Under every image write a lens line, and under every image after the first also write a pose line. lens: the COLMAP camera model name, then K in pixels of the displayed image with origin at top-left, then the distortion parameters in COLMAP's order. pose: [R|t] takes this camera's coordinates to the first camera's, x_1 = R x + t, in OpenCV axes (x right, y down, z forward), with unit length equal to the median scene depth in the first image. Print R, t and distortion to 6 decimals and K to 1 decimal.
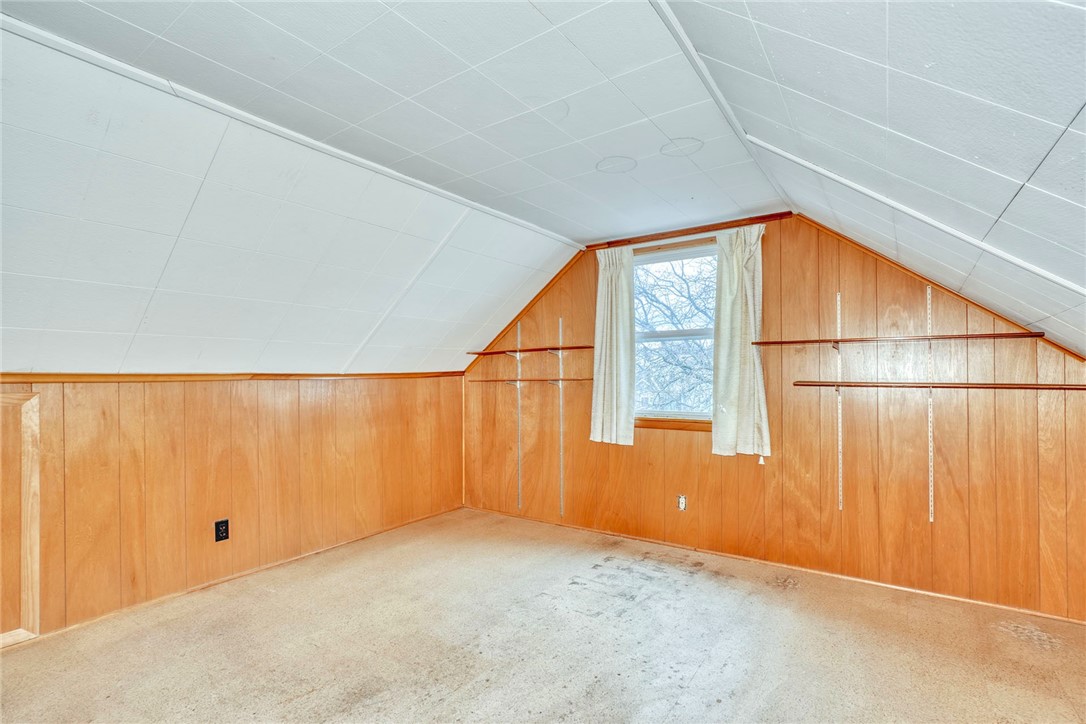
lens RADIAL K [[512.6, 0, 550.0], [0, 512.6, 374.2], [0, 0, 1]] dist [-0.002585, -0.000163]
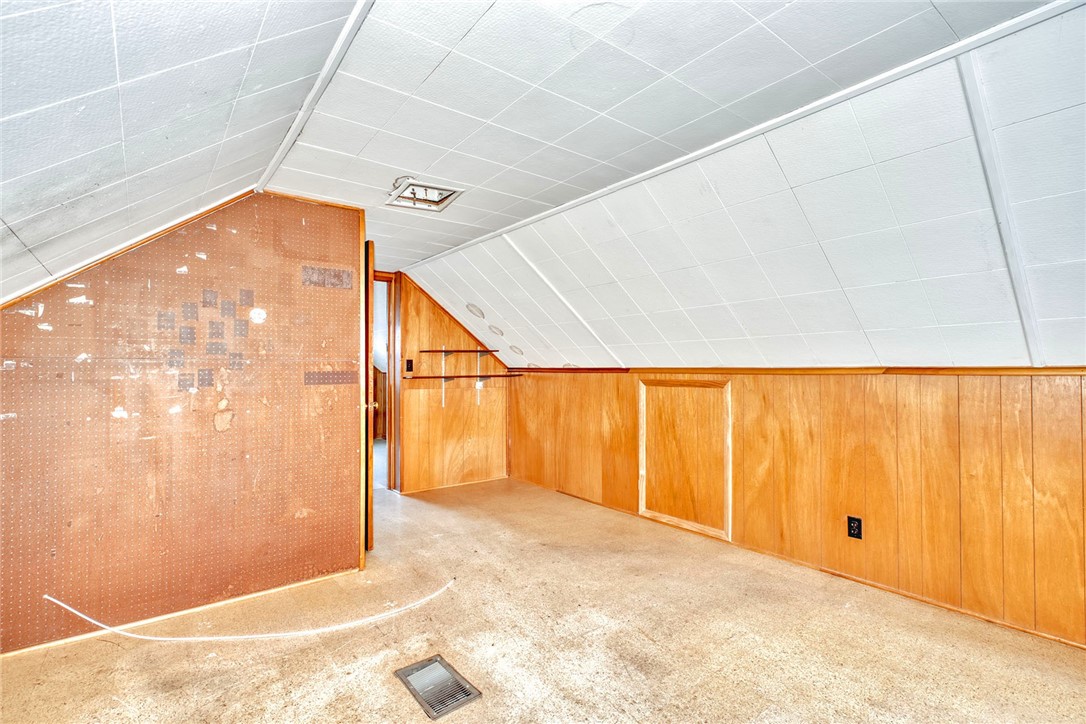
lens RADIAL K [[499.8, 0, 537.8], [0, 499.8, 365.8], [0, 0, 1]] dist [-0.002317, 0.000946]
pose [[-0.317558, -0.004625, -0.948228, 0.437965], [0.004359, 0.999970, -0.006337, -0.000989], [0.948229, -0.006146, -0.317528, 0.696533]]
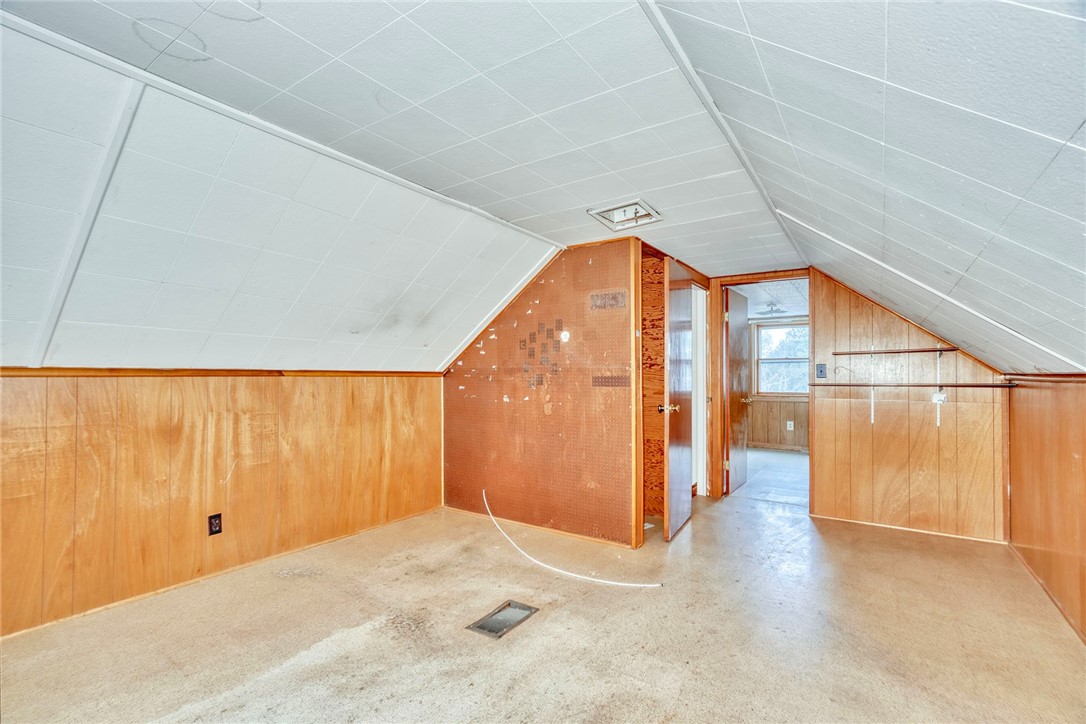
lens RADIAL K [[492.5, 0, 540.5], [0, 492.5, 369.1], [0, 0, 1]] dist [-0.001777, 0.000112]
pose [[-0.999992, -0.000235, 0.003892, -0.166667], [-0.000285, 0.999915, -0.013063, 0.000524], [-0.003888, -0.013064, -0.999907, 1.165968]]
